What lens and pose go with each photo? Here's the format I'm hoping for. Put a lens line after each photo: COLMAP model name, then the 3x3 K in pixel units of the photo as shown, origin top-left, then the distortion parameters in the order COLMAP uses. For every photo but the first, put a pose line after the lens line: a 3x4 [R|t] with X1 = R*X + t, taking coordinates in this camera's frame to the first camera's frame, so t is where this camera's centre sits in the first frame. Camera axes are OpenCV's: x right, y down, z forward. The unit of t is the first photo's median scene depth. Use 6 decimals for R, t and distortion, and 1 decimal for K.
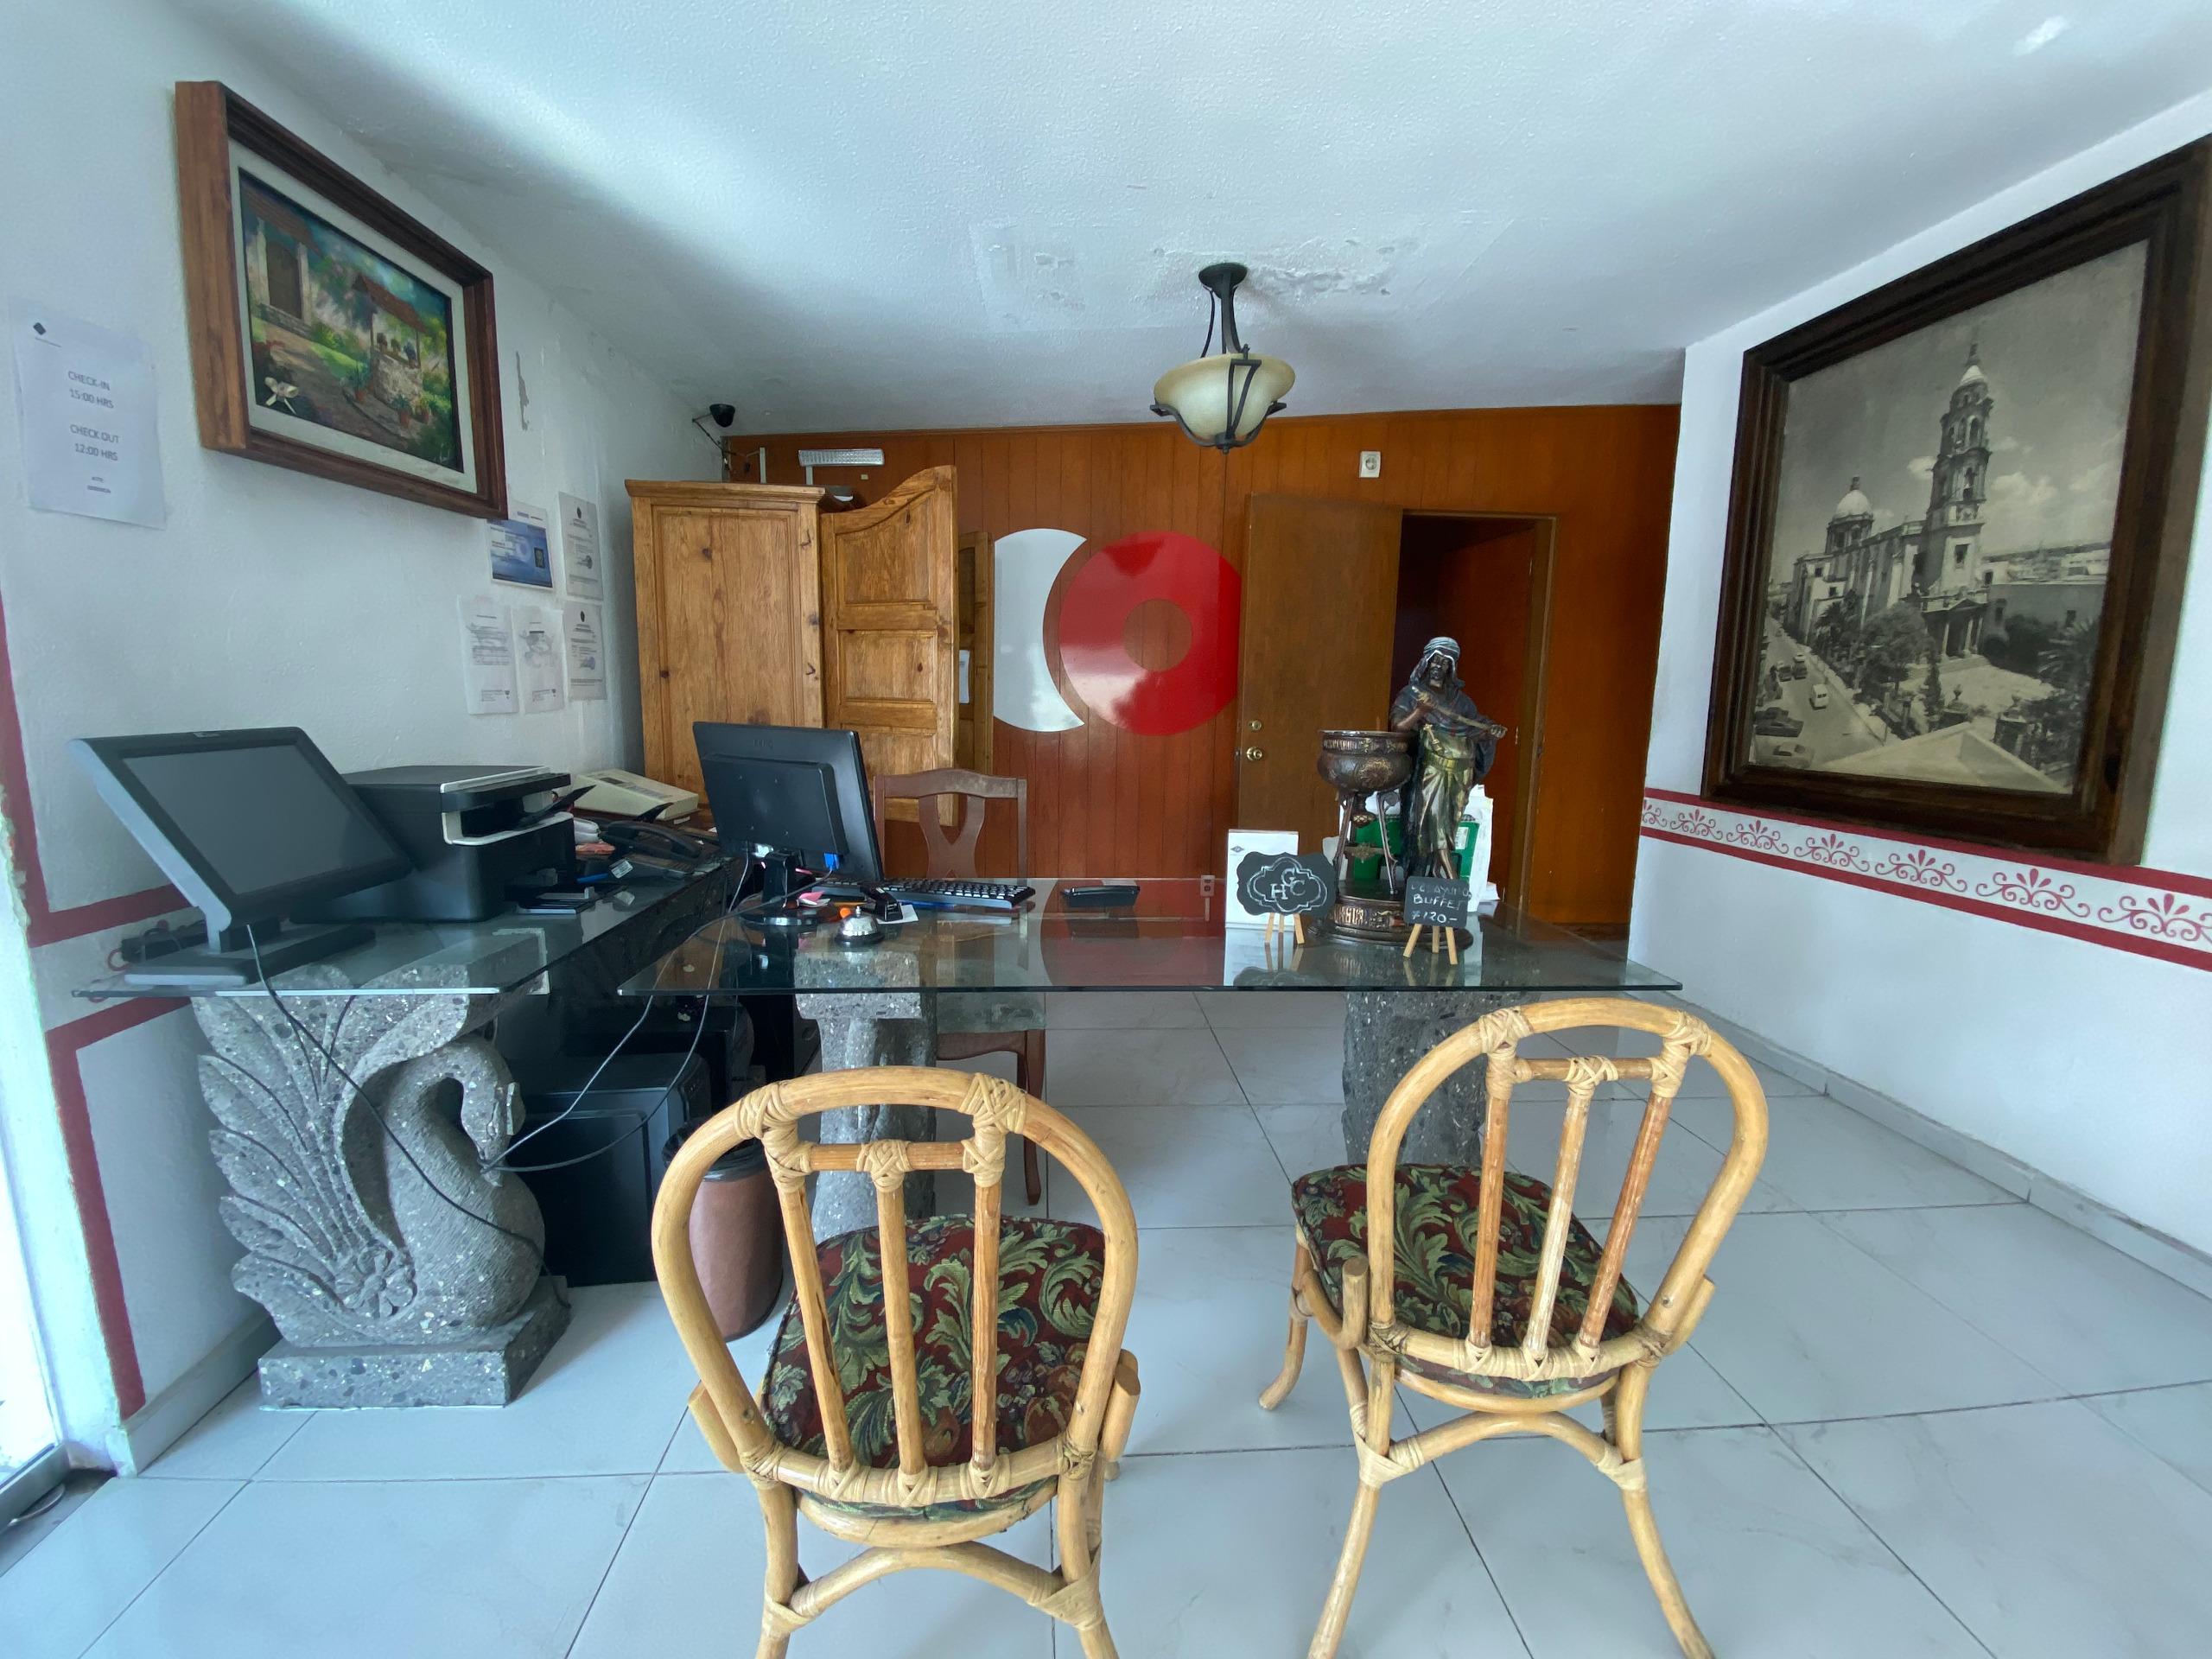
lens RADIAL K [[907.3, 0, 1106.0], [0, 907.3, 829.5], [0, 0, 1]] dist [0.021514, -0.020852]
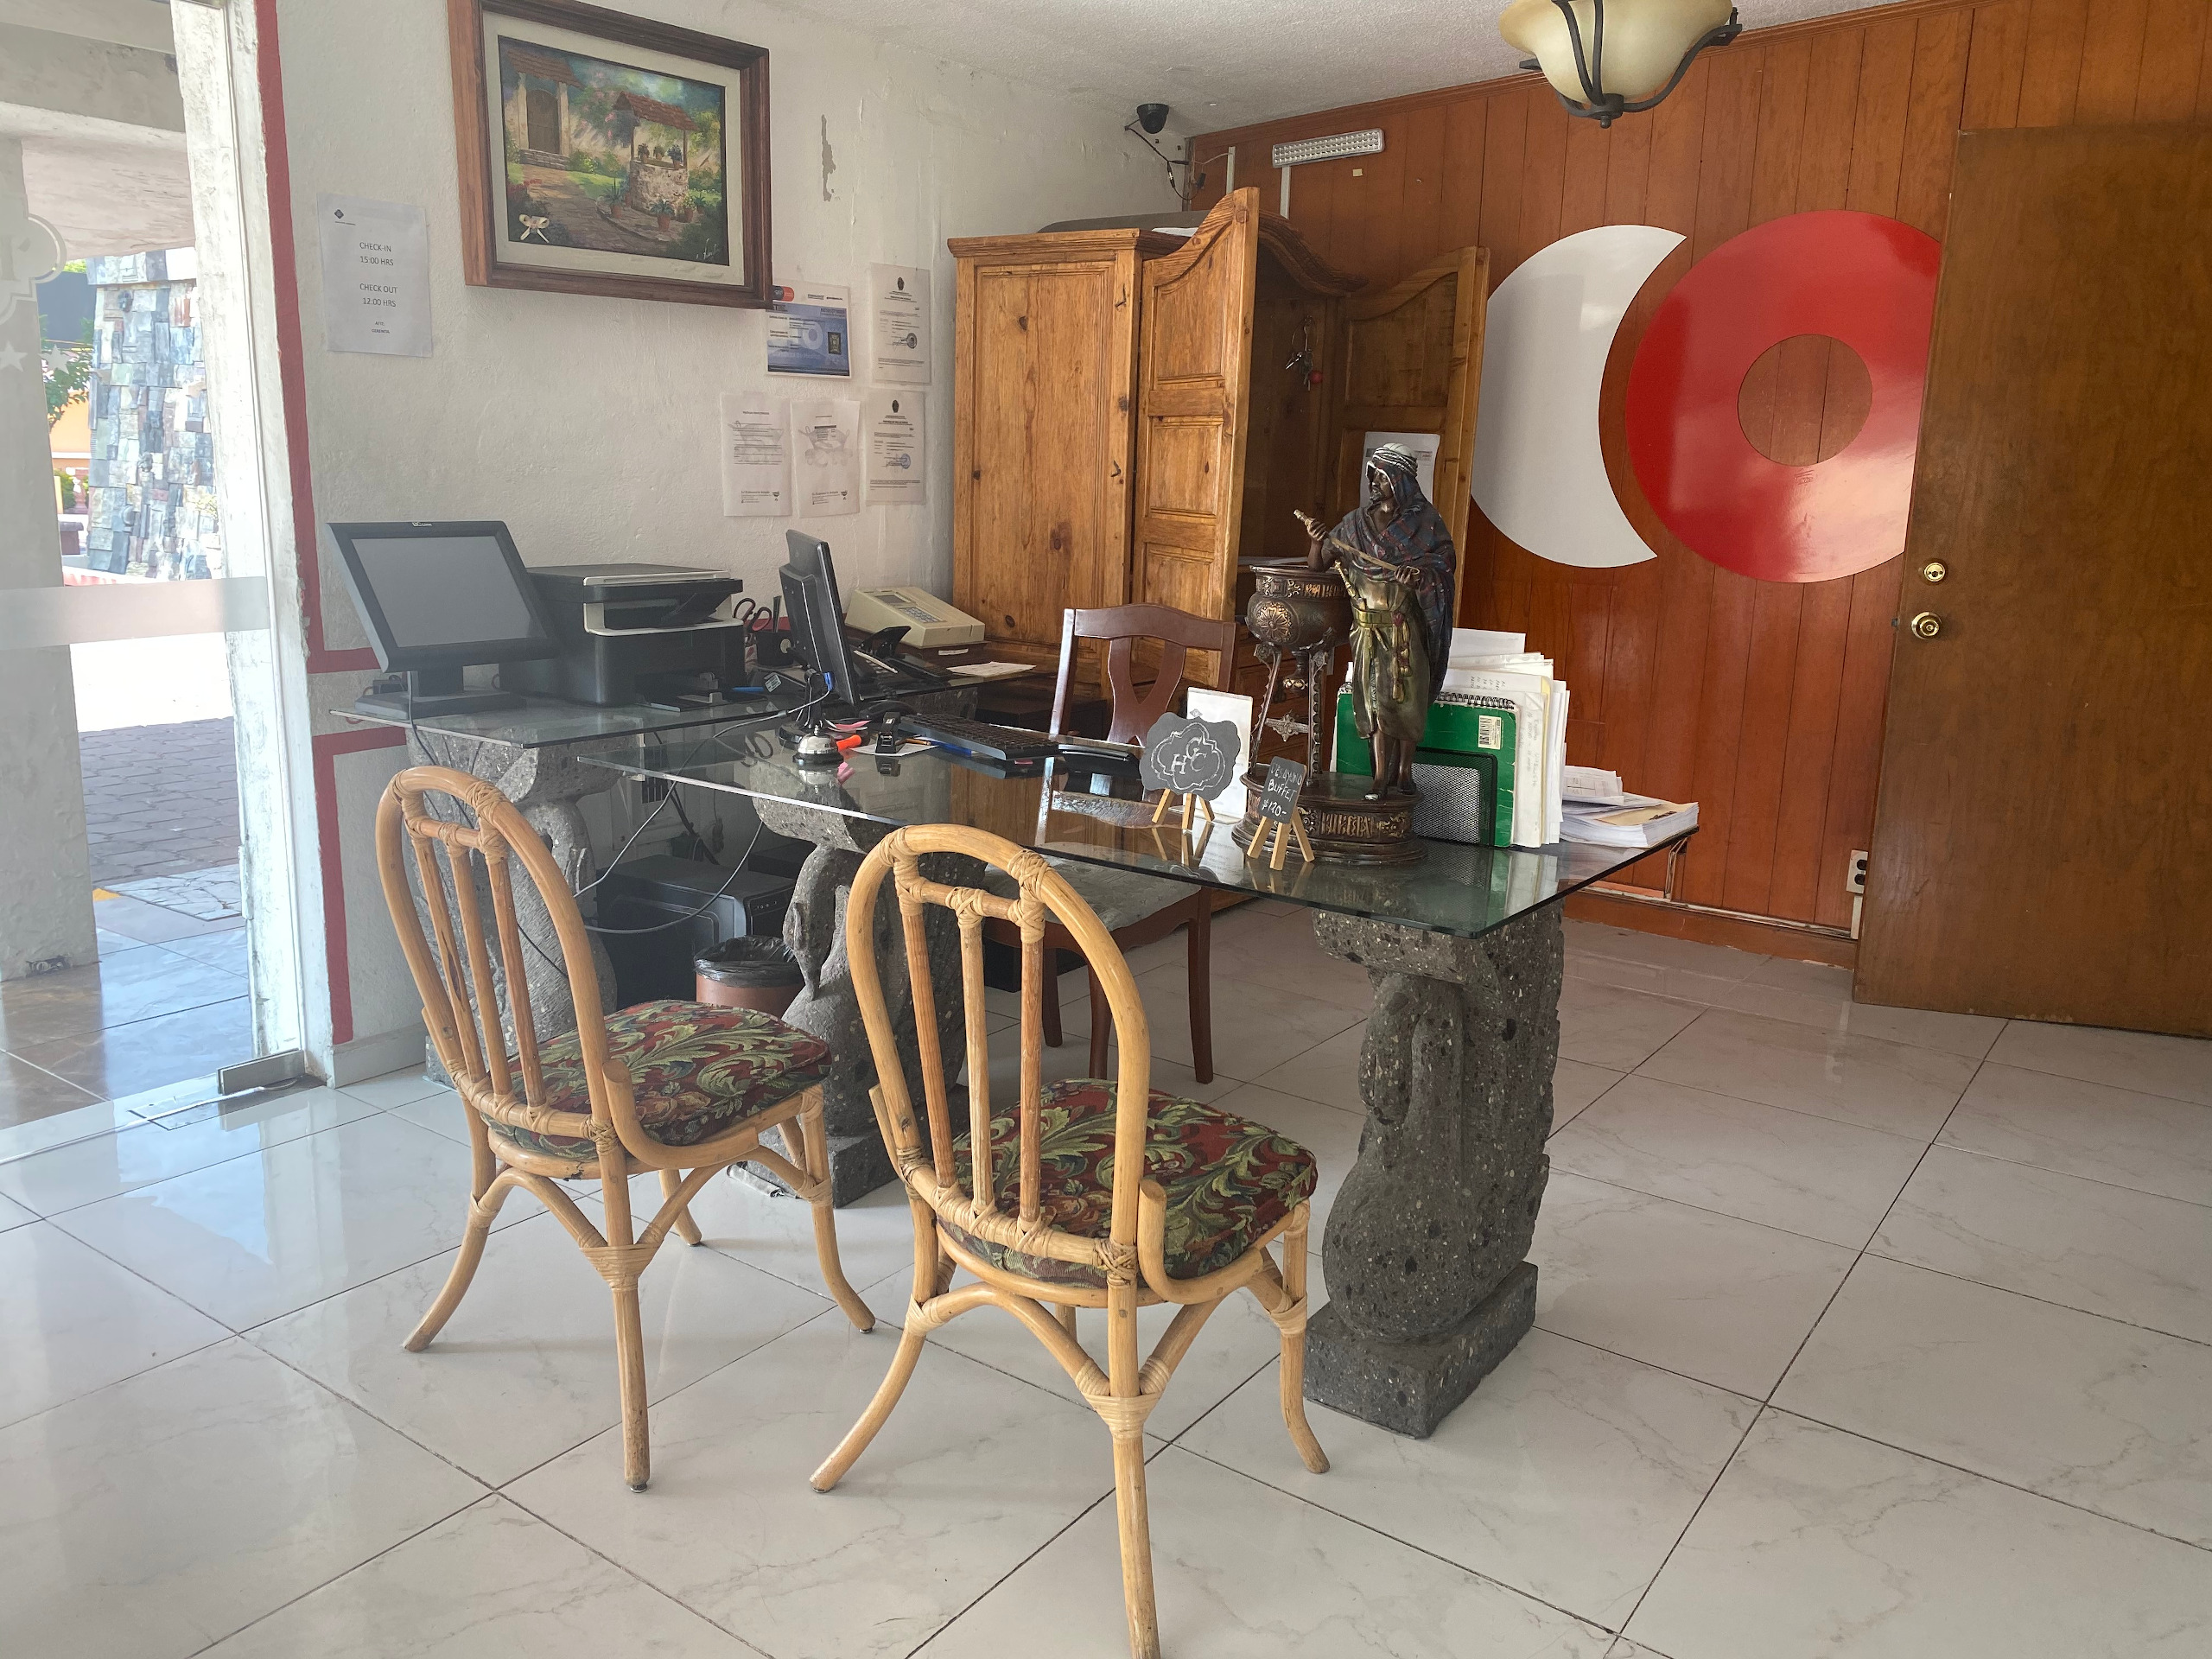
lens RADIAL K [[1744.0, 0, 1106.0], [0, 1744.0, 829.5], [0, 0, 1]] dist [0.058776, -0.119176]
pose [[0.759387, 0.137085, -0.636034, 0.914921], [-0.112284, 0.990497, 0.079422, 0.010711], [0.640877, 0.011105, 0.767563, -0.179417]]
